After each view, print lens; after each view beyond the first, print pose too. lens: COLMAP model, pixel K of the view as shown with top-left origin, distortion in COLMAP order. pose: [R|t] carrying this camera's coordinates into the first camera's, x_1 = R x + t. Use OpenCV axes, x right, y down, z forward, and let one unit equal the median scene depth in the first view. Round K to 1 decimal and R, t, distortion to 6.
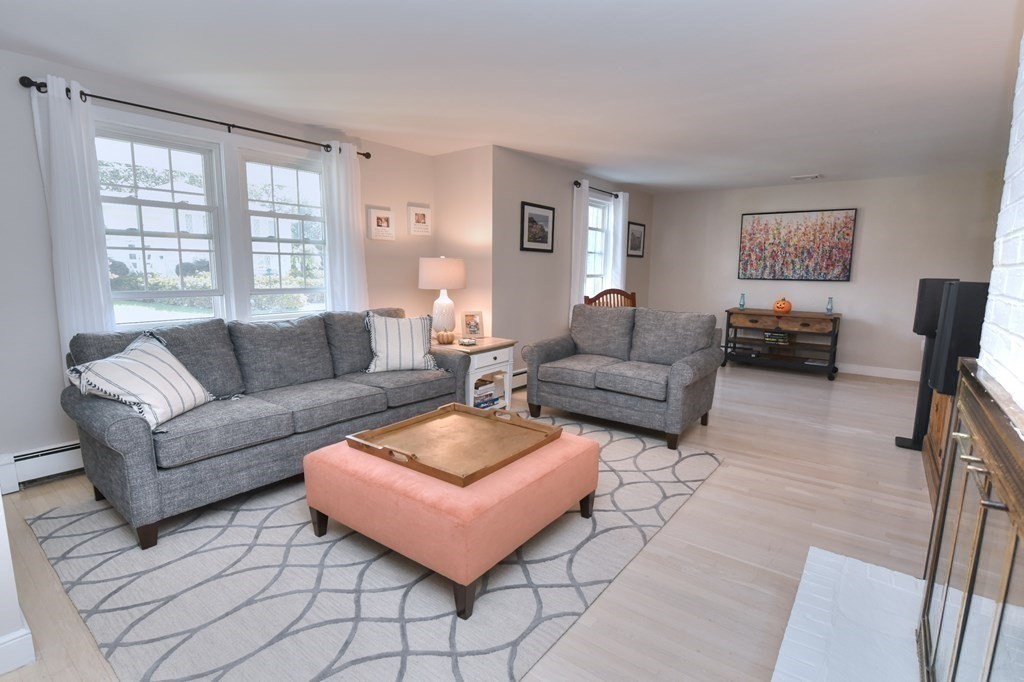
lens RADIAL K [[491.1, 0, 512.8], [0, 491.1, 342.3], [0, 0, 1]] dist [-0.013007, -0.003629]
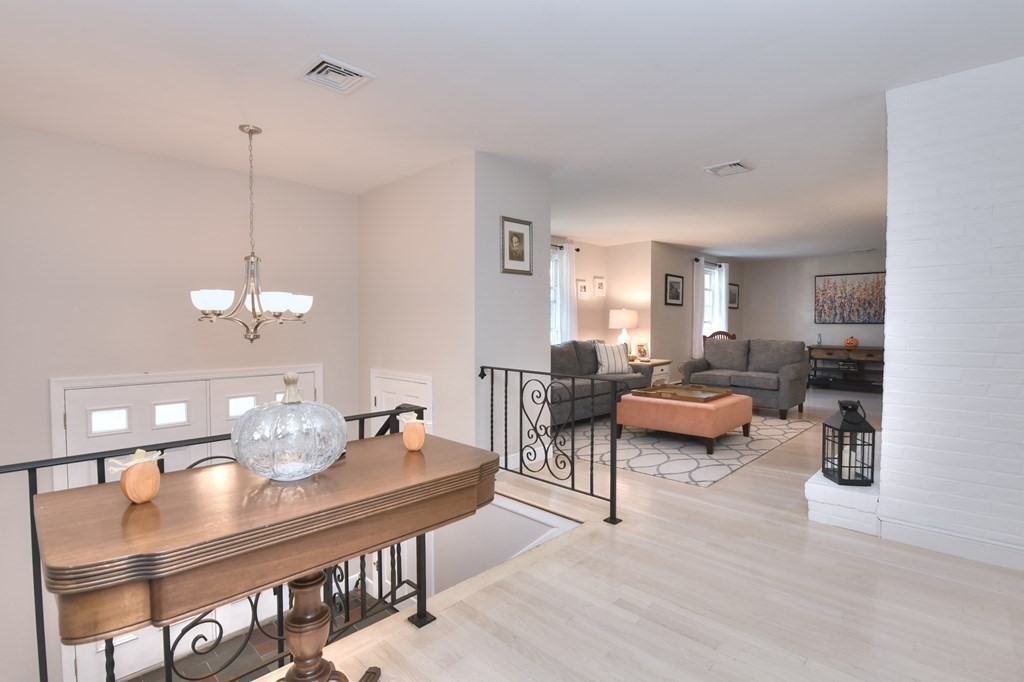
lens RADIAL K [[491.1, 0, 510.2], [0, 491.1, 341.2], [0, 0, 1]] dist [-0.013007, -0.003629]
pose [[0.992796, -0.007062, -0.119608, -0.267931], [-0.006821, 0.993311, -0.115267, 0.100952], [0.119622, 0.115253, 0.986107, -0.530180]]
